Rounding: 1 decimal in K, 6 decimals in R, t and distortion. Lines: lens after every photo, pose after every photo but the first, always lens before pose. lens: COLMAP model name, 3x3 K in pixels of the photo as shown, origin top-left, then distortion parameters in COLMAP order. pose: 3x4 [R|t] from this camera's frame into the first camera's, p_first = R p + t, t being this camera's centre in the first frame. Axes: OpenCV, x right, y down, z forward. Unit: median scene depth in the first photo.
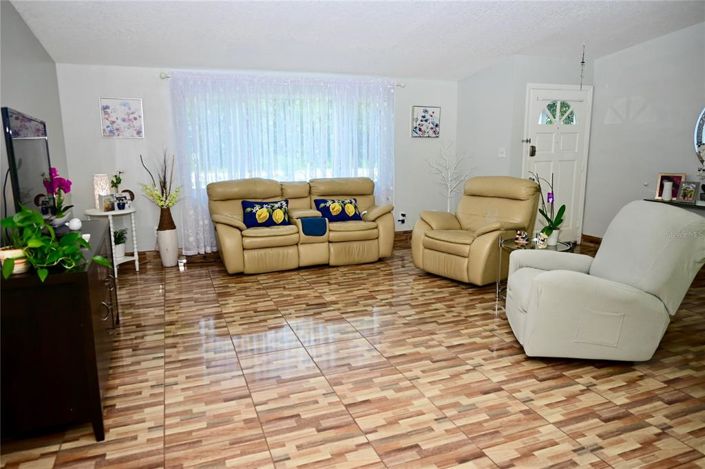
lens RADIAL K [[481.4, 0, 349.5], [0, 481.4, 234.6], [0, 0, 1]] dist [-0.008583, 0.001289]
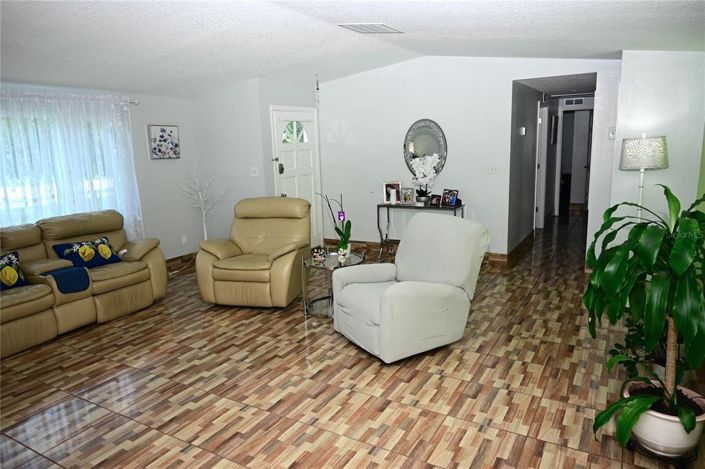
lens RADIAL K [[481.4, 0, 350.4], [0, 481.4, 235.8], [0, 0, 1]] dist [-0.008583, 0.001289]
pose [[0.775665, -0.141072, 0.615176, -0.205053], [0.144244, 0.988527, 0.044815, -0.062515], [-0.614440, 0.053974, 0.787115, 0.091847]]
